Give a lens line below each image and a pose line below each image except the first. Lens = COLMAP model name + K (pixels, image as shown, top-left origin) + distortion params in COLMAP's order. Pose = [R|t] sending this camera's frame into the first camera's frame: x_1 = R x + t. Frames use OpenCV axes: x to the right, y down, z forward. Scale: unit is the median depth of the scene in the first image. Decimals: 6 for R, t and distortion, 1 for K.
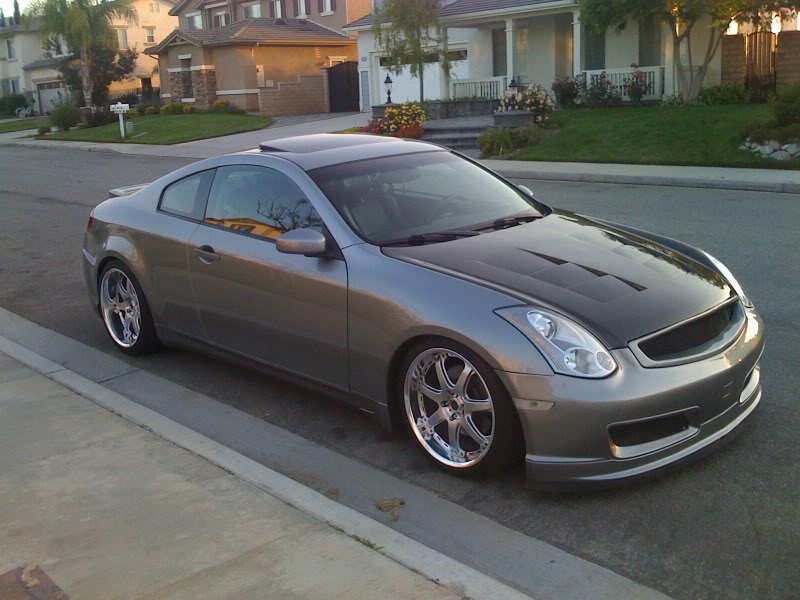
lens RADIAL K [[888.7, 0, 400.0], [0, 888.7, 300.0], [0, 0, 1]] dist [0.092244, -0.431405]
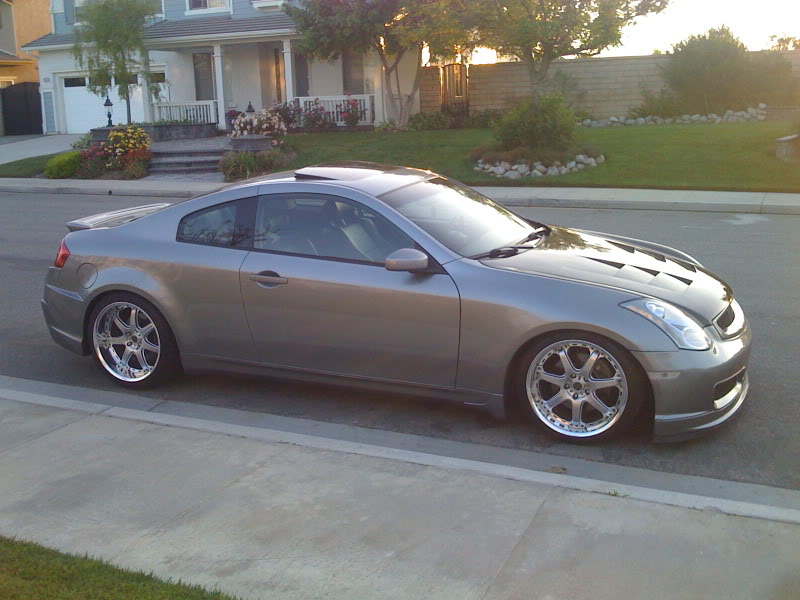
lens RADIAL K [[888.7, 0, 400.0], [0, 888.7, 300.0], [0, 0, 1]] dist [0.092244, -0.431405]
pose [[0.918622, -0.068830, 0.389096, -0.125343], [0.077681, 0.996953, -0.007038, -0.001914], [-0.387426, 0.036690, 0.921170, -0.006795]]
